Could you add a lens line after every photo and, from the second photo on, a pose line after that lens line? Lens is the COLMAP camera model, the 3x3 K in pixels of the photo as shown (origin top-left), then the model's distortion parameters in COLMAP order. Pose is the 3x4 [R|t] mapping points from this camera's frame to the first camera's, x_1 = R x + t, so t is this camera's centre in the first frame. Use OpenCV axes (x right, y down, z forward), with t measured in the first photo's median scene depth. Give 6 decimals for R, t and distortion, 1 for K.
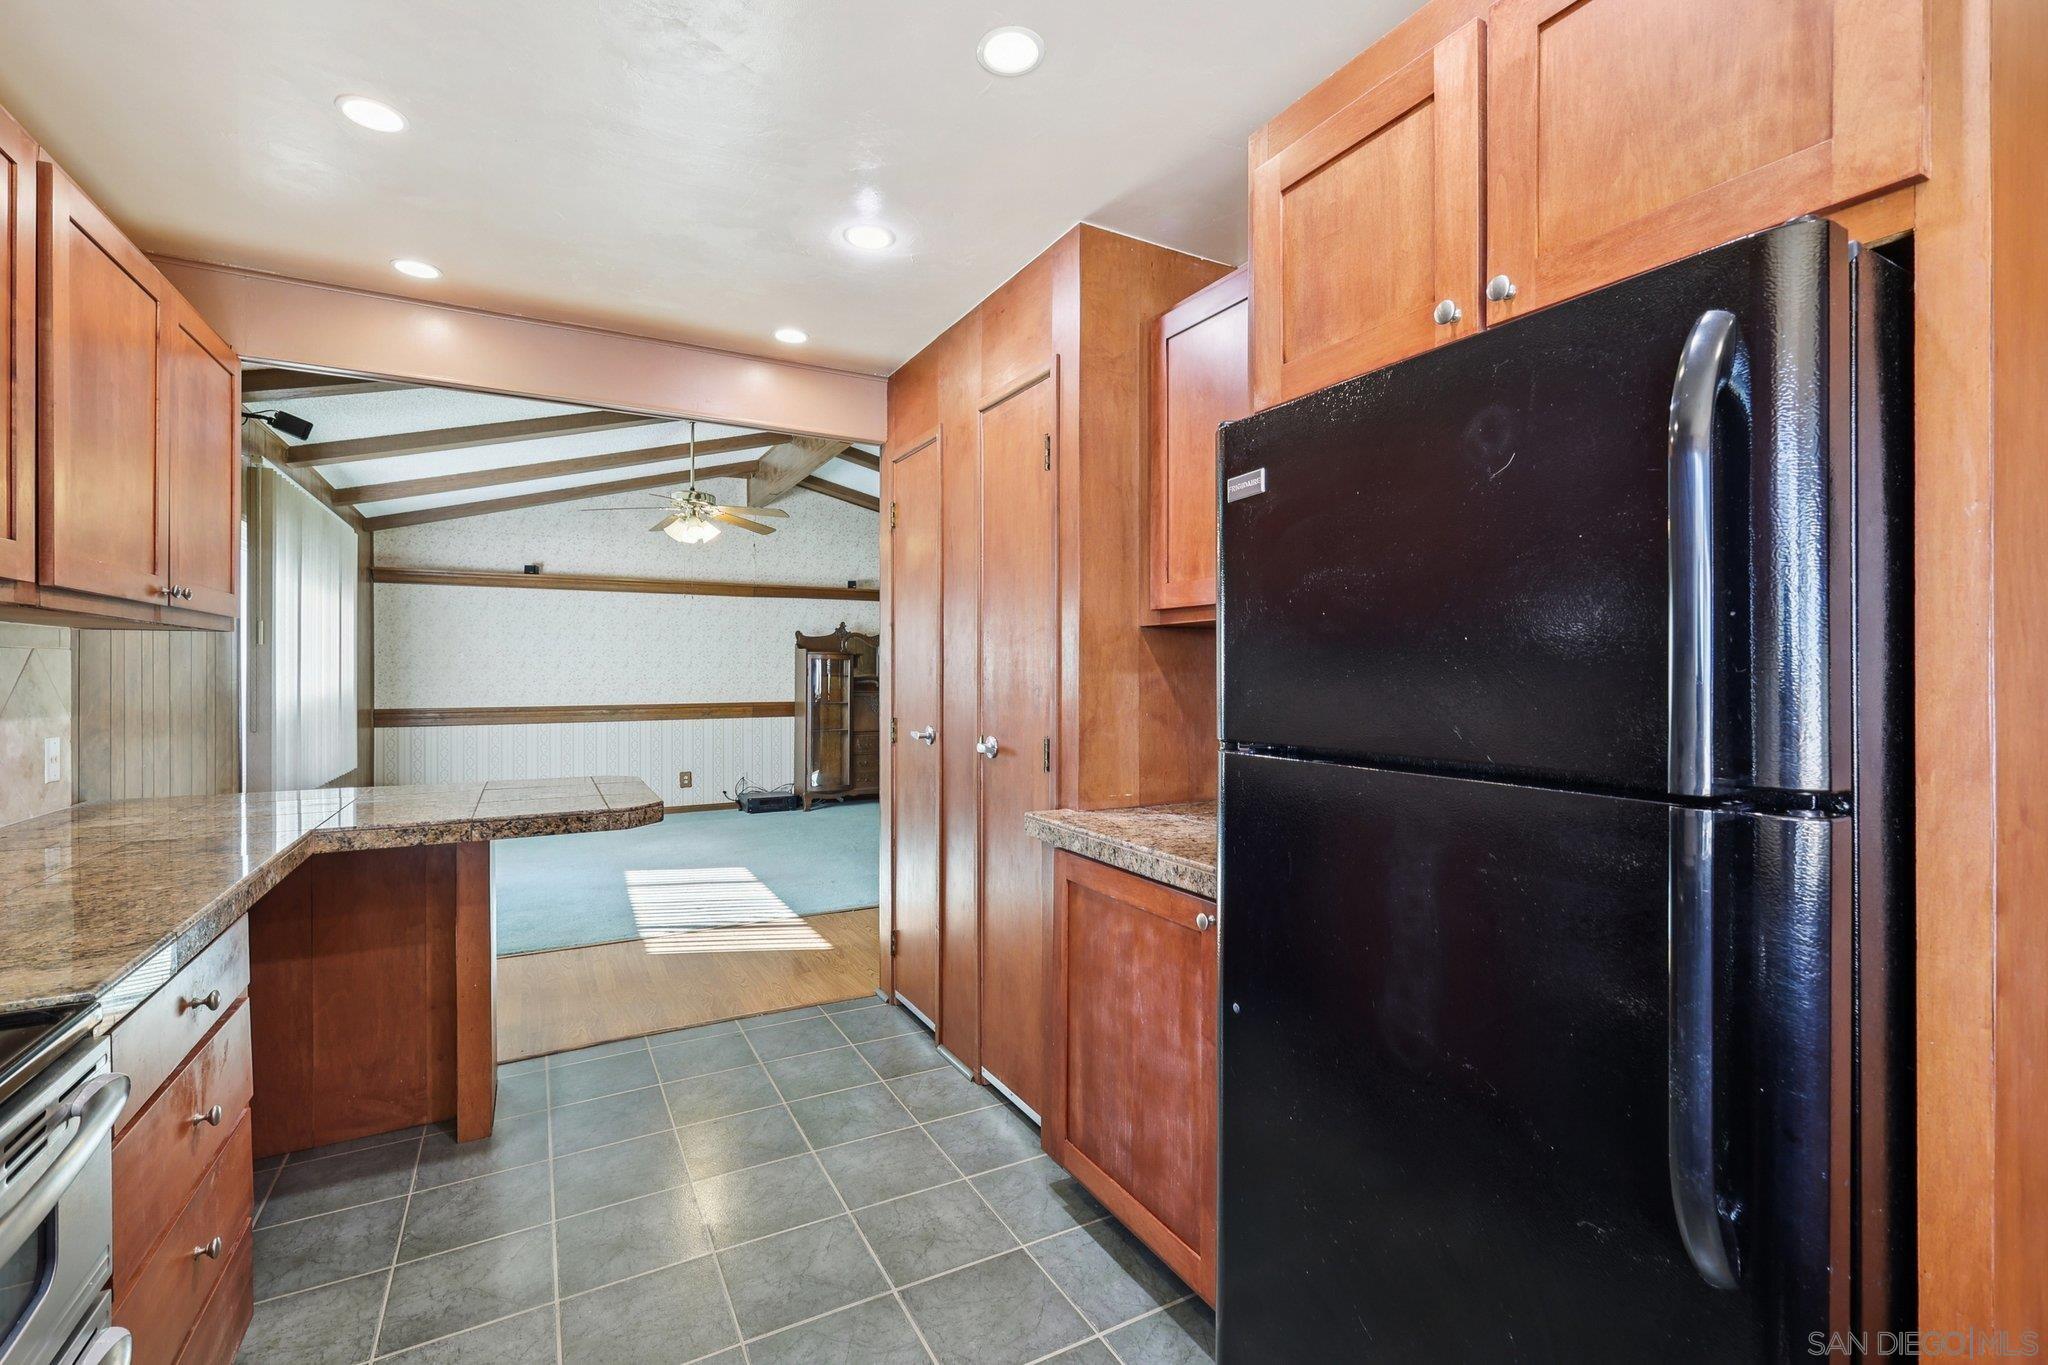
lens RADIAL K [[897.8, 0, 1033.8], [0, 897.8, 670.9], [0, 0, 1]] dist [0.001860, 0.000221]
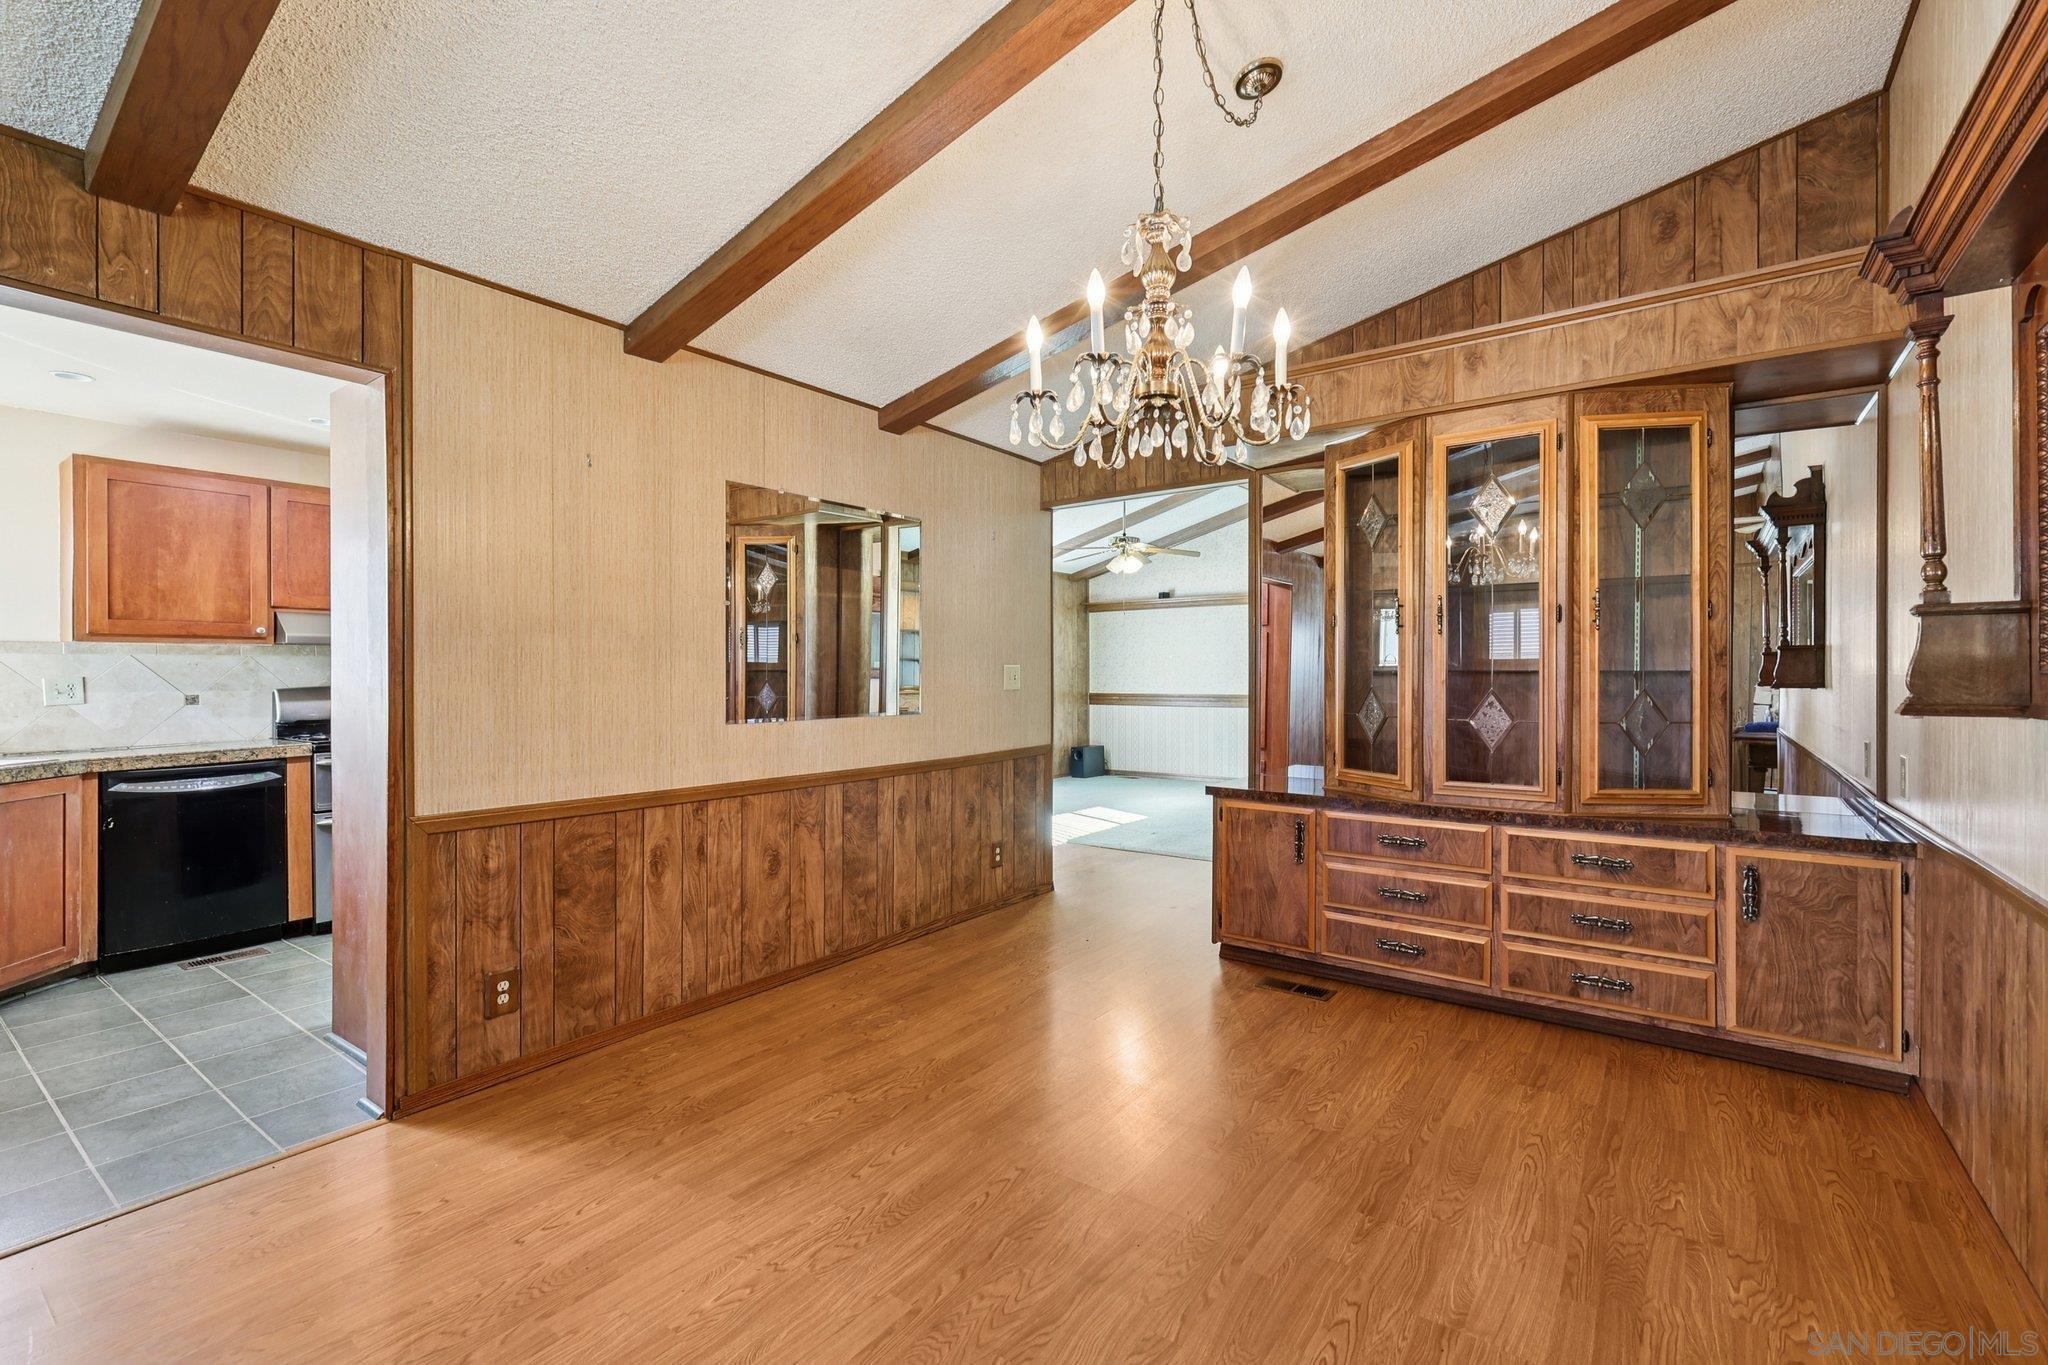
lens RADIAL K [[896.2, 0, 1029.1], [0, 896.2, 676.1], [0, 0, 1]] dist [0.000016, -0.000265]
pose [[0.415244, 0.002552, -0.909707, 1.703603], [0.004726, 0.999977, 0.004963, 0.013098], [0.909698, -0.006360, 0.415222, 0.656594]]
